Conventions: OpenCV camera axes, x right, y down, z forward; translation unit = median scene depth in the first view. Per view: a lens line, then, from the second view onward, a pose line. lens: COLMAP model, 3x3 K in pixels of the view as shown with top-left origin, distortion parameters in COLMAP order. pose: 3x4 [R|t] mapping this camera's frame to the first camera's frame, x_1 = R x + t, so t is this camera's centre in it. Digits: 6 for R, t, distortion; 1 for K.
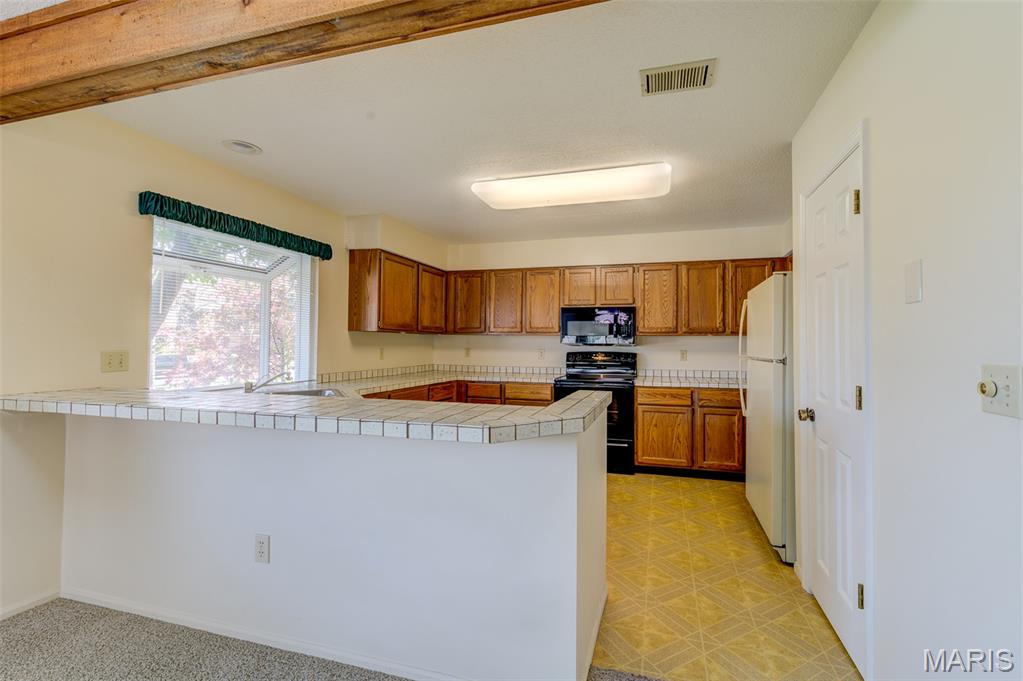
lens RADIAL K [[396.3, 0, 508.0], [0, 396.3, 335.6], [0, 0, 1]] dist [0.000783, -0.000081]
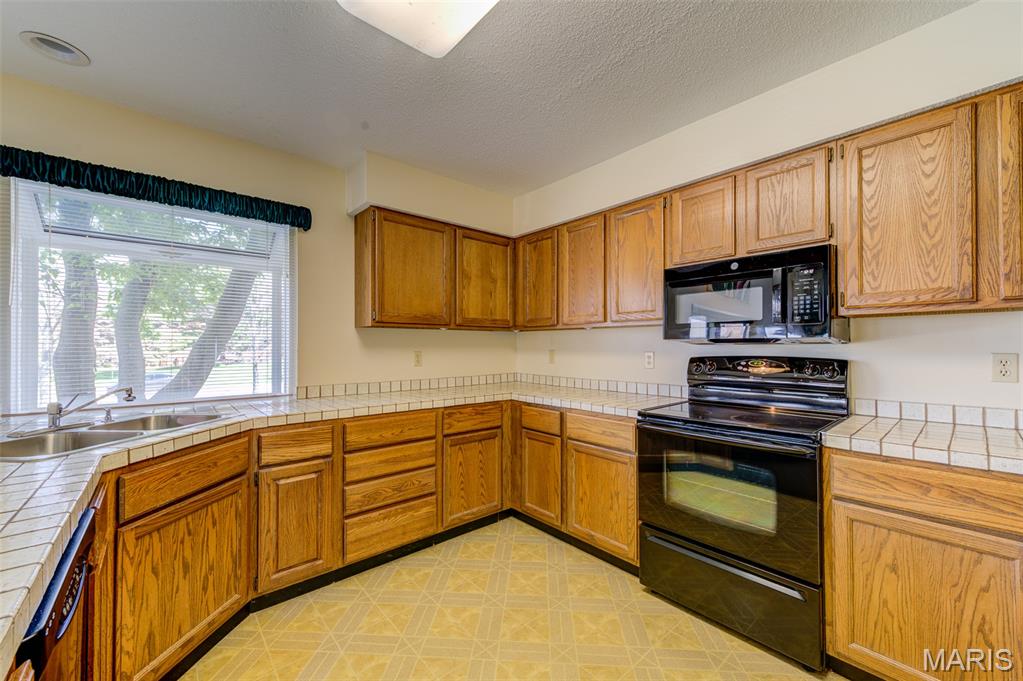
lens RADIAL K [[396.3, 0, 538.4], [0, 396.3, 341.6], [0, 0, 1]] dist [0.000783, -0.000081]
pose [[0.895579, -0.014259, -0.444674, 0.213069], [0.017061, 0.999852, 0.002299, 0.017643], [0.444576, -0.009646, 0.895689, 0.467293]]
